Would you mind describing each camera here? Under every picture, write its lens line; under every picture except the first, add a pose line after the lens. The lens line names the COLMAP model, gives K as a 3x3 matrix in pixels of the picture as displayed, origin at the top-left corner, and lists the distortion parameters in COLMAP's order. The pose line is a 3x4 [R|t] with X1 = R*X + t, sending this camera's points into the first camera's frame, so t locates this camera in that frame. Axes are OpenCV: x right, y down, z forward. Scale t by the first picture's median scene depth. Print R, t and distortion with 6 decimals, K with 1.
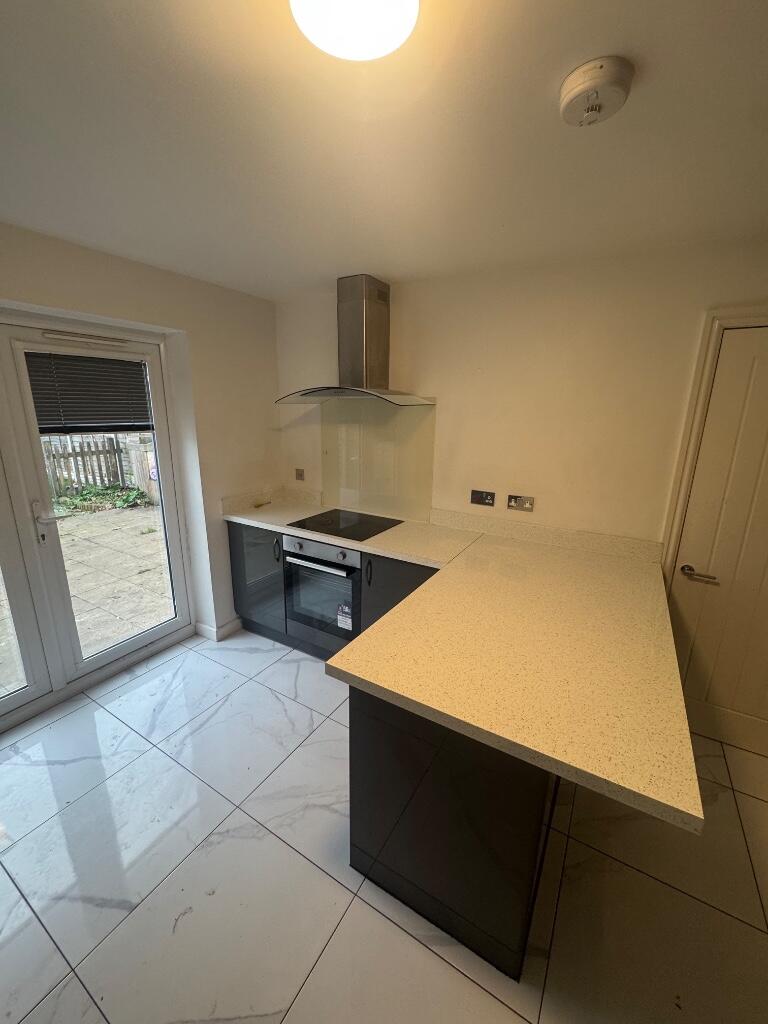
lens RADIAL K [[409.4, 0, 384.1], [0, 409.4, 511.9], [0, 0, 1]] dist [-0.001385, -0.000078]
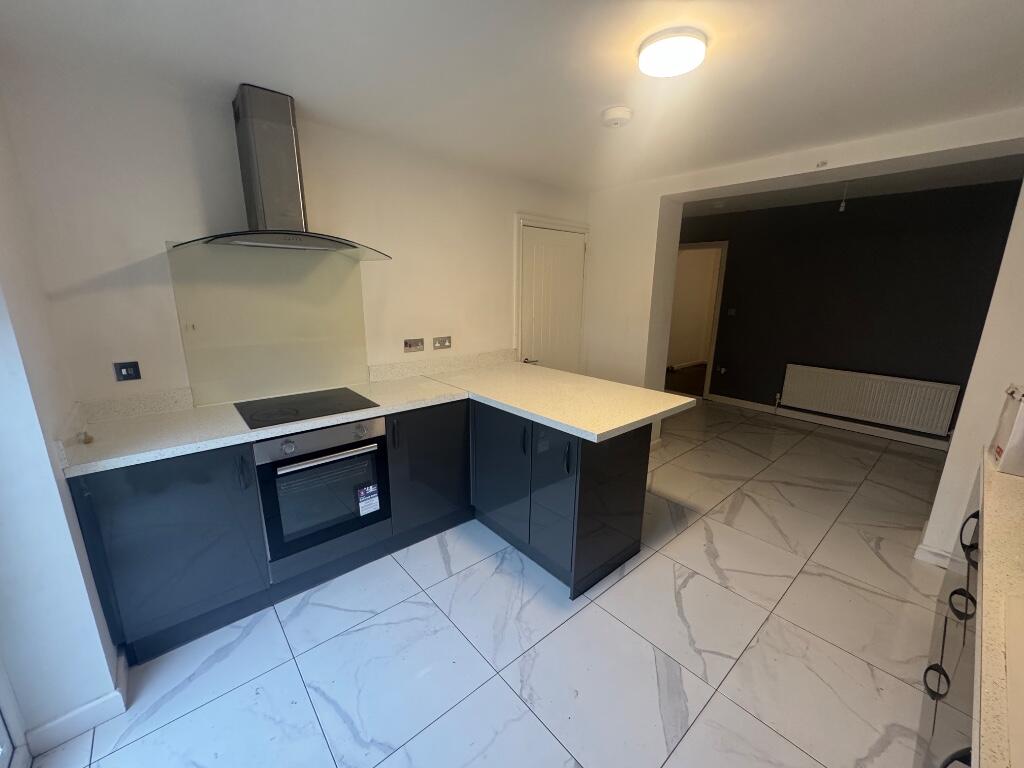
lens RADIAL K [[409.4, 0, 513.1], [0, 409.4, 384.9], [0, 0, 1]] dist [-0.001385, -0.000078]
pose [[0.307973, -0.235069, 0.921898, -0.760215], [0.232431, 0.958224, 0.166685, -0.054519], [-0.922566, 0.162943, 0.349744, 0.369918]]
